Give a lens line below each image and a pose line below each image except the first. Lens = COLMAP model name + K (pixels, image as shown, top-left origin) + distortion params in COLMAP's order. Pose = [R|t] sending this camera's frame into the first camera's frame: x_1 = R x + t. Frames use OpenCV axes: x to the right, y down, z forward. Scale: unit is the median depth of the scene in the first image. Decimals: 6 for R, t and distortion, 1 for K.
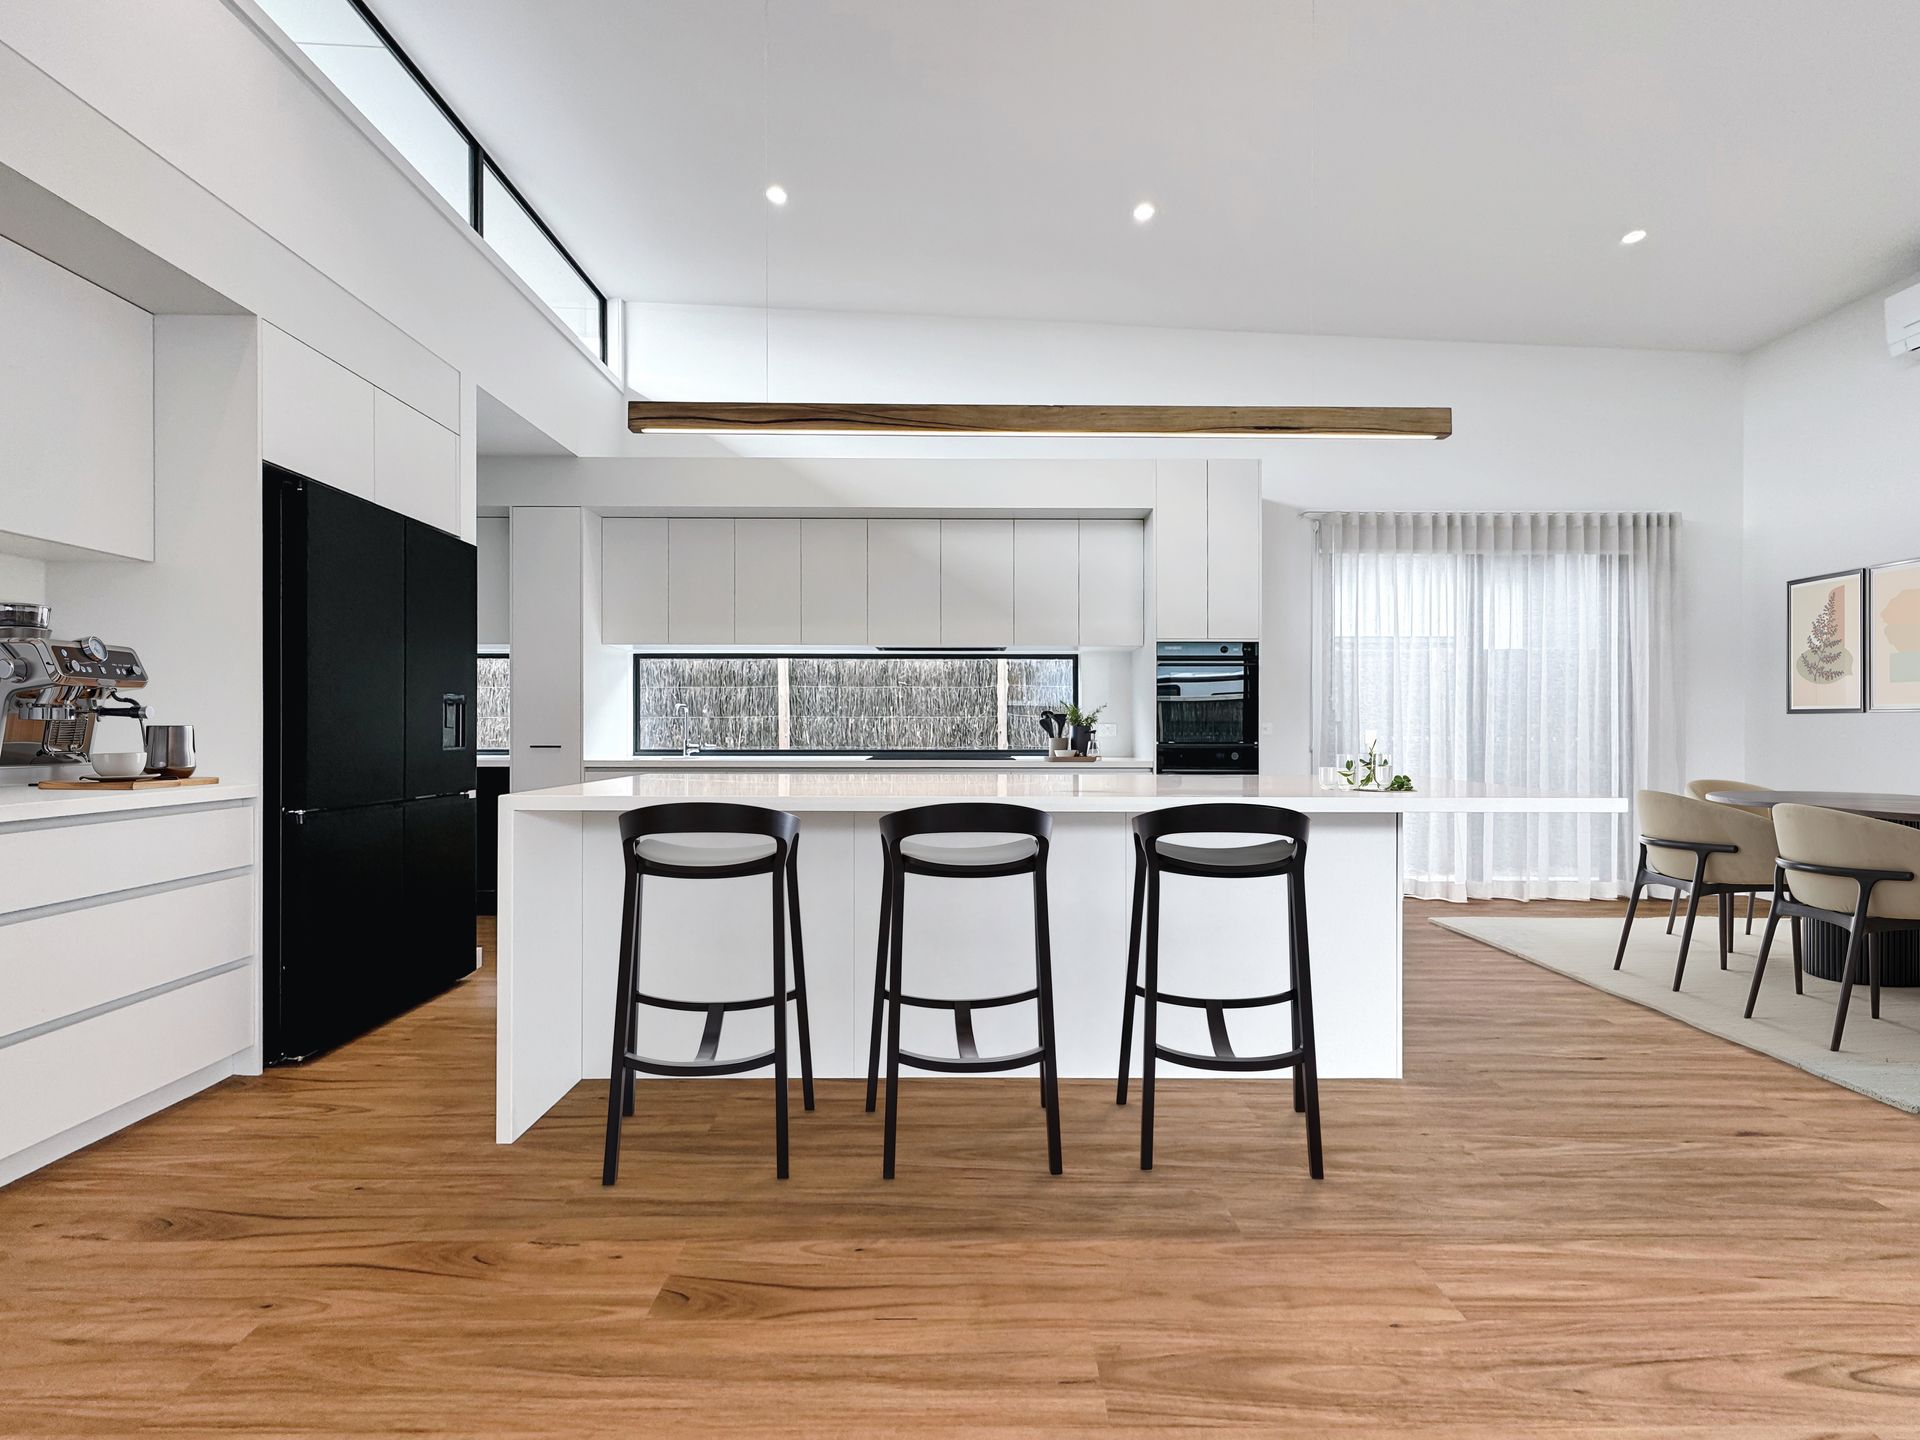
lens RADIAL K [[781.8, 0, 963.0], [0, 781.8, 733.0], [0, 0, 1]] dist [0.002238, 0.000111]
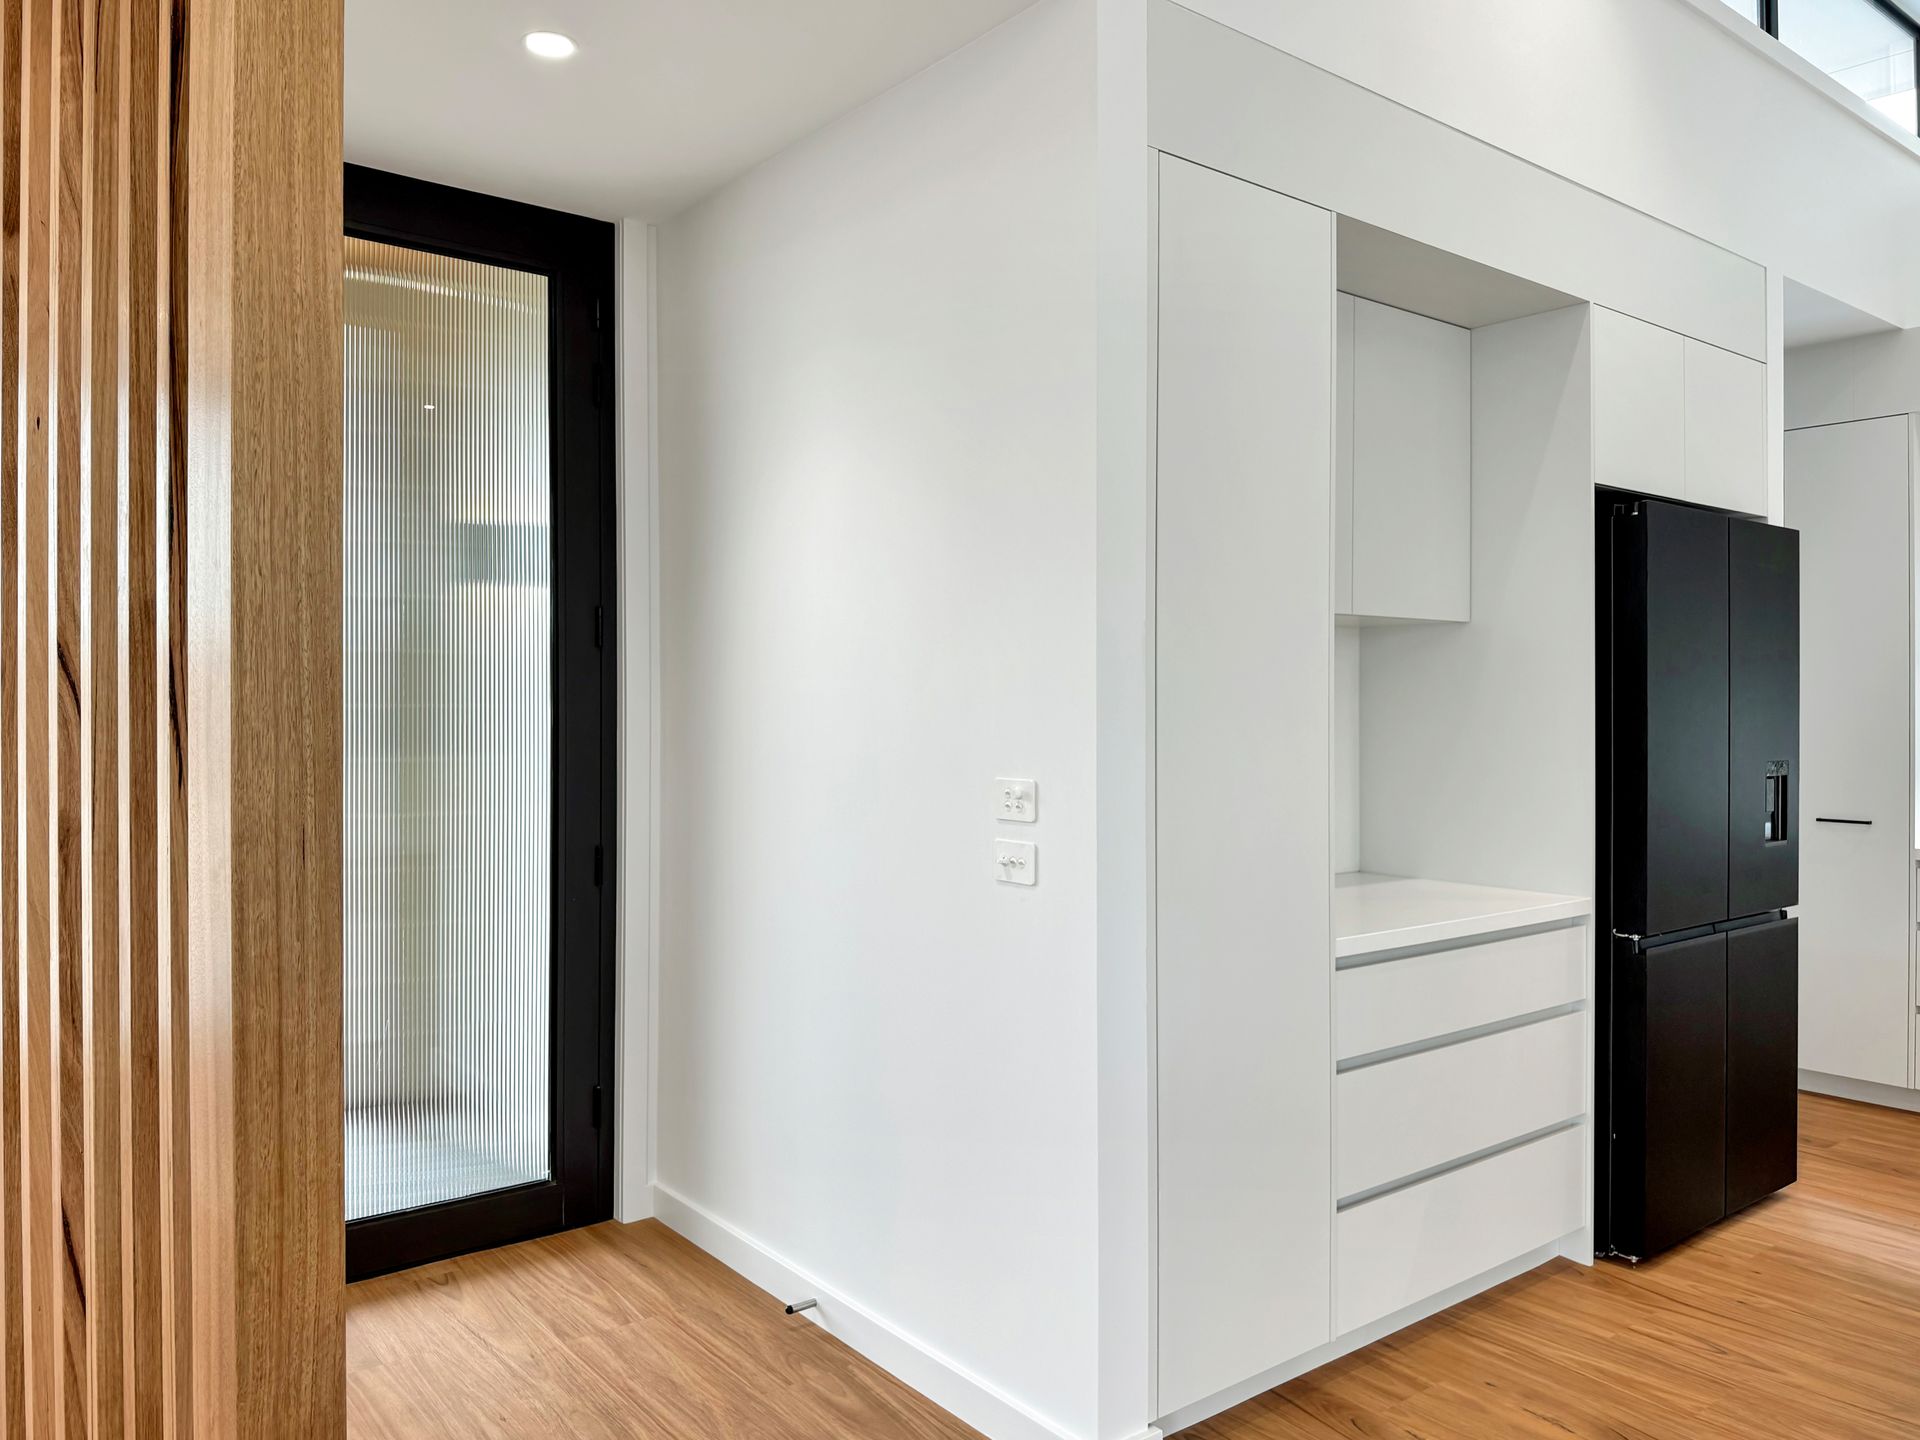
lens RADIAL K [[1399.4, 0, 962.1], [0, 1399.4, 719.4], [0, 0, 1]] dist [-0.007133, -0.004863]
pose [[0.607941, 0.005701, -0.793962, -0.163238], [0.000035, 0.999974, 0.007207, -0.122090], [0.793982, -0.004409, 0.607925, -0.347383]]
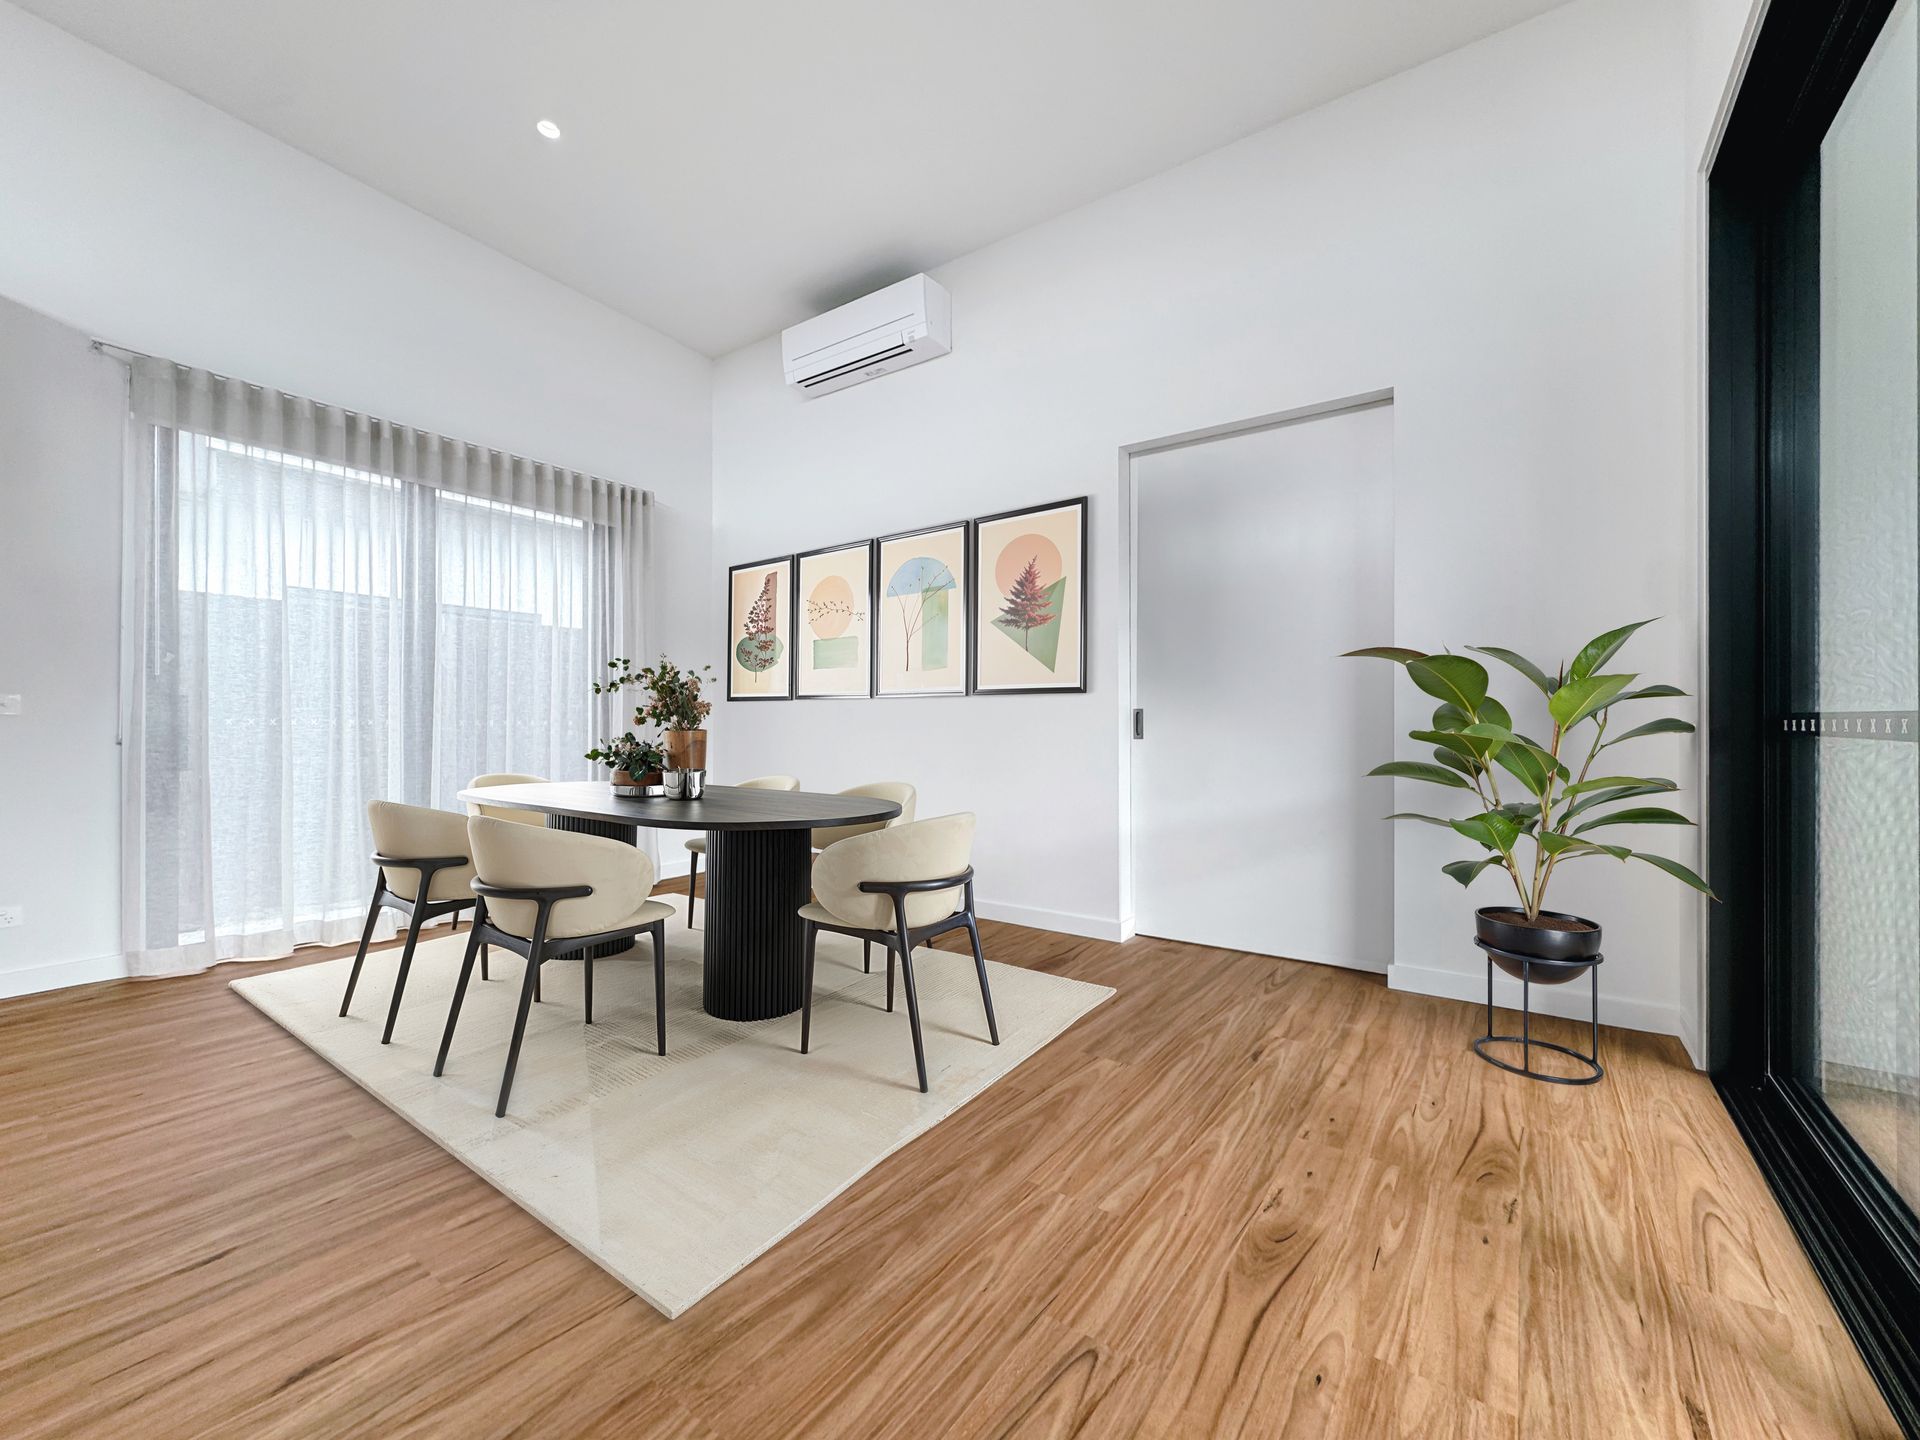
lens RADIAL K [[781.8, 0, 971.6], [0, 781.8, 719.9], [0, 0, 1]] dist [0.002238, 0.000111]
pose [[0.577270, 0.002800, 0.816549, 0.709650], [0.002445, 0.999984, -0.005157, 0.022658], [-0.816550, 0.004973, 0.577253, 0.219683]]
